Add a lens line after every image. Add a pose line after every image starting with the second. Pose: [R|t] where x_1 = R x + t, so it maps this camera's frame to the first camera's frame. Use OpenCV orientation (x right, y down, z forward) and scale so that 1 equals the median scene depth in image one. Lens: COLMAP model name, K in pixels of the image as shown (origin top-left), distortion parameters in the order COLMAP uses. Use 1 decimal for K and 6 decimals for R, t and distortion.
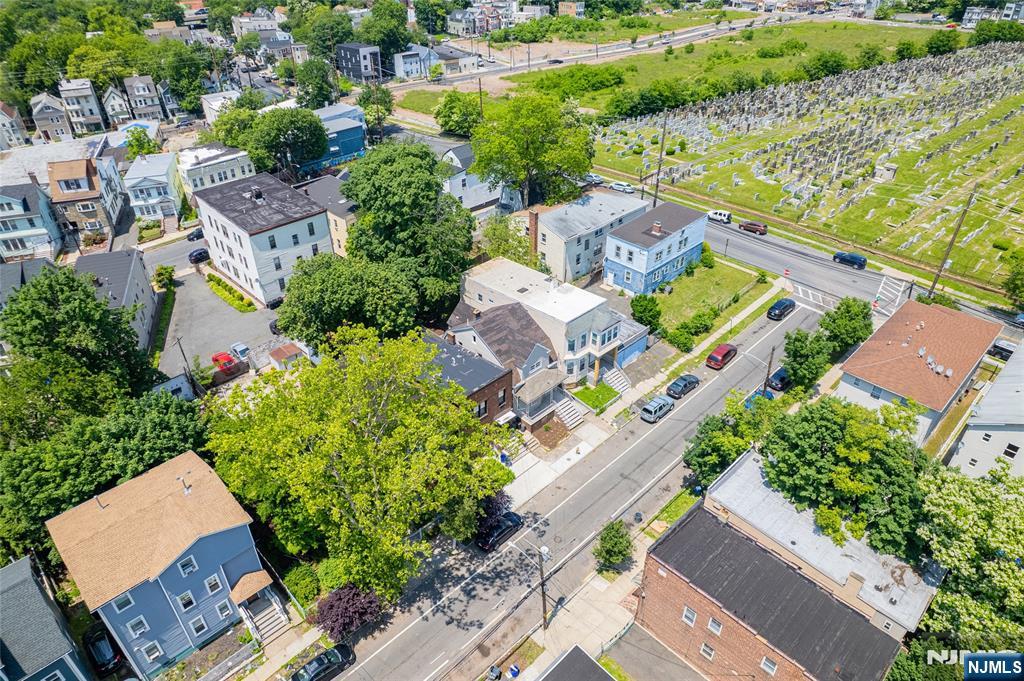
lens RADIAL K [[656.6, 0, 508.4], [0, 656.6, 348.3], [0, 0, 1]] dist [-0.083123, 0.077256]
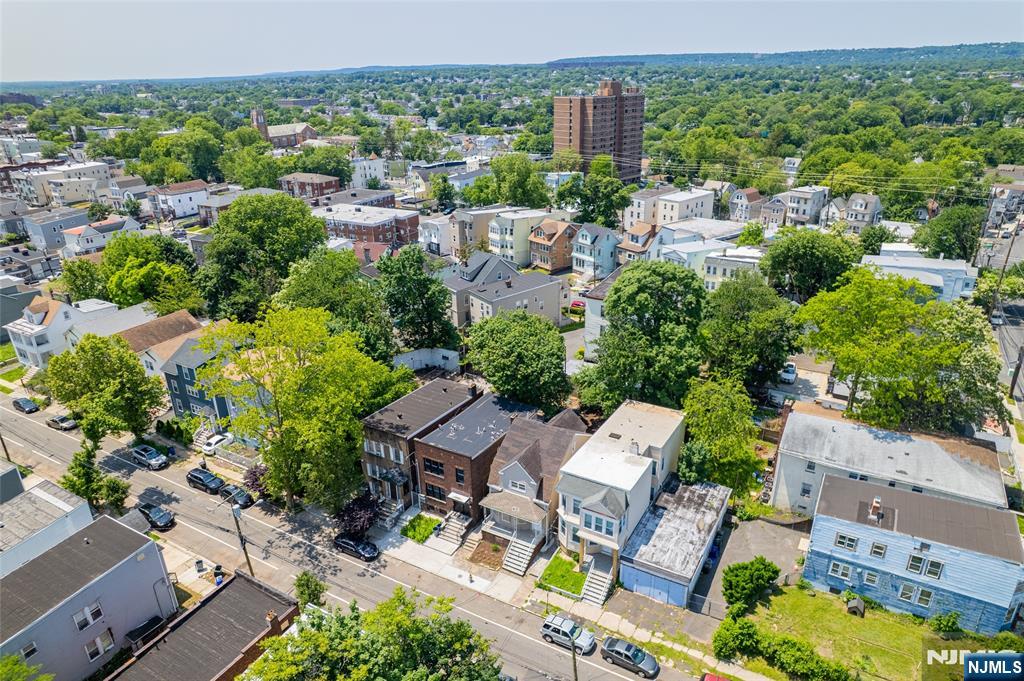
lens RADIAL K [[651.2, 0, 513.1], [0, 651.2, 356.7], [0, 0, 1]] dist [-0.044082, 0.001430]
pose [[0.274518, 0.397766, -0.875456, 0.603674], [-0.530481, 0.822001, 0.207135, -0.242801], [0.802016, 0.407550, 0.436661, 0.394789]]
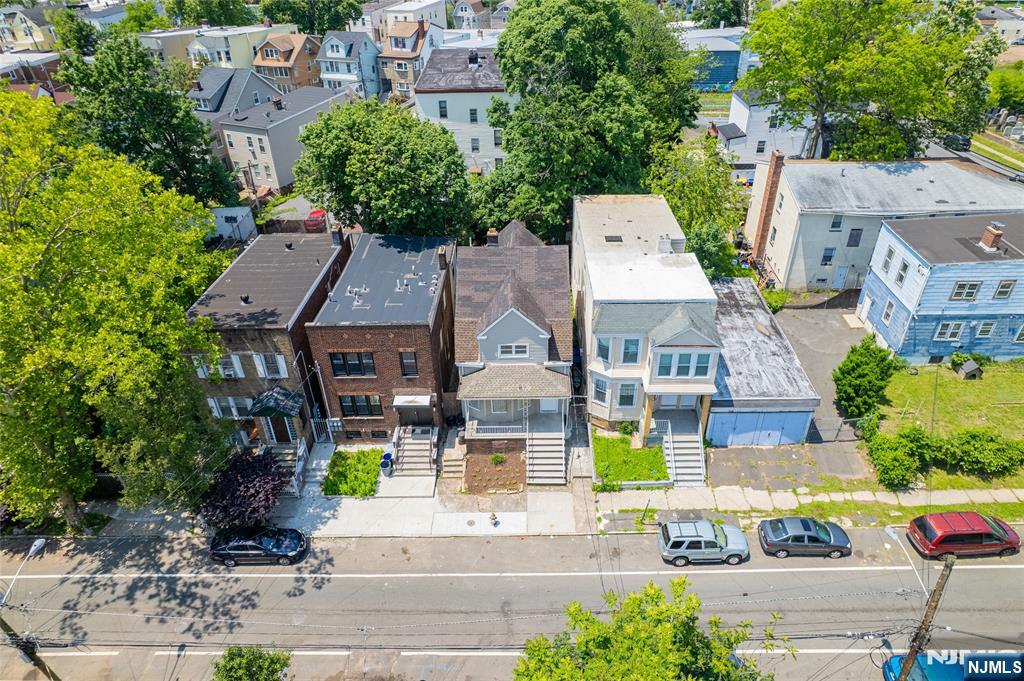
lens RADIAL K [[656.6, 0, 508.4], [0, 656.6, 348.3], [0, 0, 1]] dist [-0.083123, 0.077256]
pose [[0.703221, 0.396980, -0.589820, 0.285230], [-0.386927, 0.909673, 0.150940, -0.044176], [0.596464, 0.122073, 0.793303, 0.424858]]
